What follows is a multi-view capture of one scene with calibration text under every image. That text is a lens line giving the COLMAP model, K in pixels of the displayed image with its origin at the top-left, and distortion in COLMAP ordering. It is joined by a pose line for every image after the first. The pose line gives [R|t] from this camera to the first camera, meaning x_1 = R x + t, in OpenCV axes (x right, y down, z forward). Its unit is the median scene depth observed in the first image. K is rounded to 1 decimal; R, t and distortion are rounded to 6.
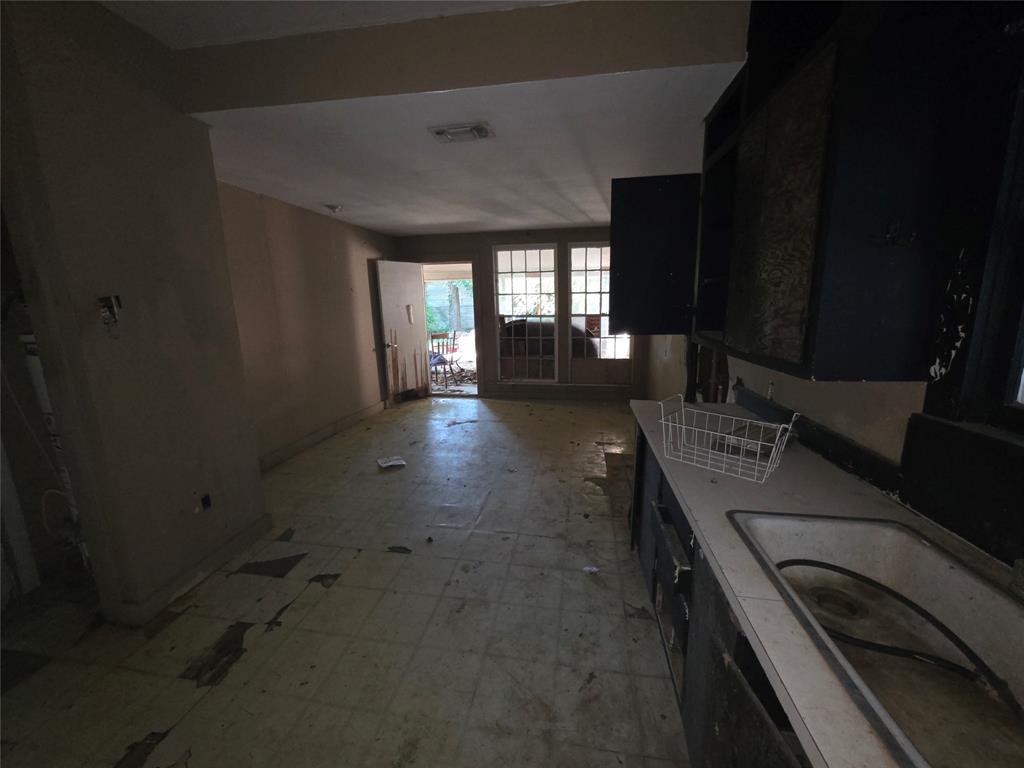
lens RADIAL K [[405.0, 0, 518.5], [0, 405.0, 387.9], [0, 0, 1]] dist [-0.007853, 0.000706]
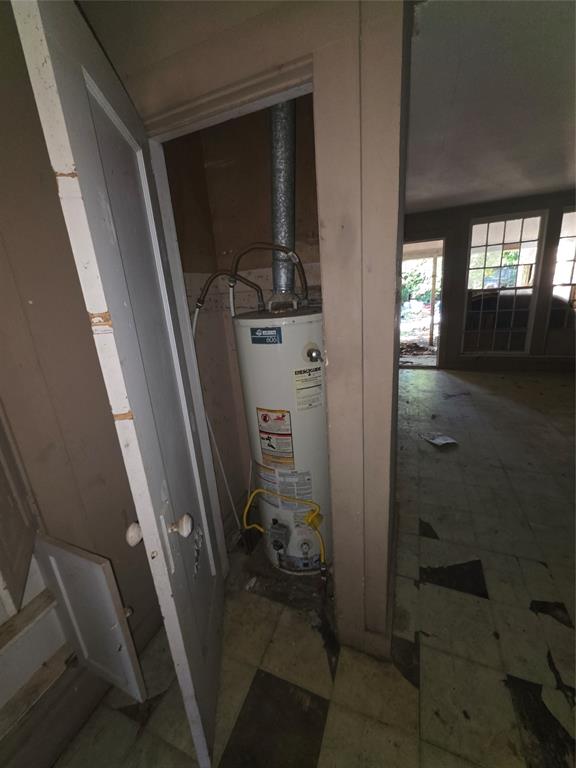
lens RADIAL K [[303.7, 0, 282.9], [0, 303.7, 381.7], [0, 0, 1]] dist [-0.007853, 0.000706]
pose [[0.975878, 0.010012, -0.218088, -0.342199], [0.009906, 0.995888, 0.090046, -0.019858], [0.218093, -0.090034, 0.971766, 0.125384]]
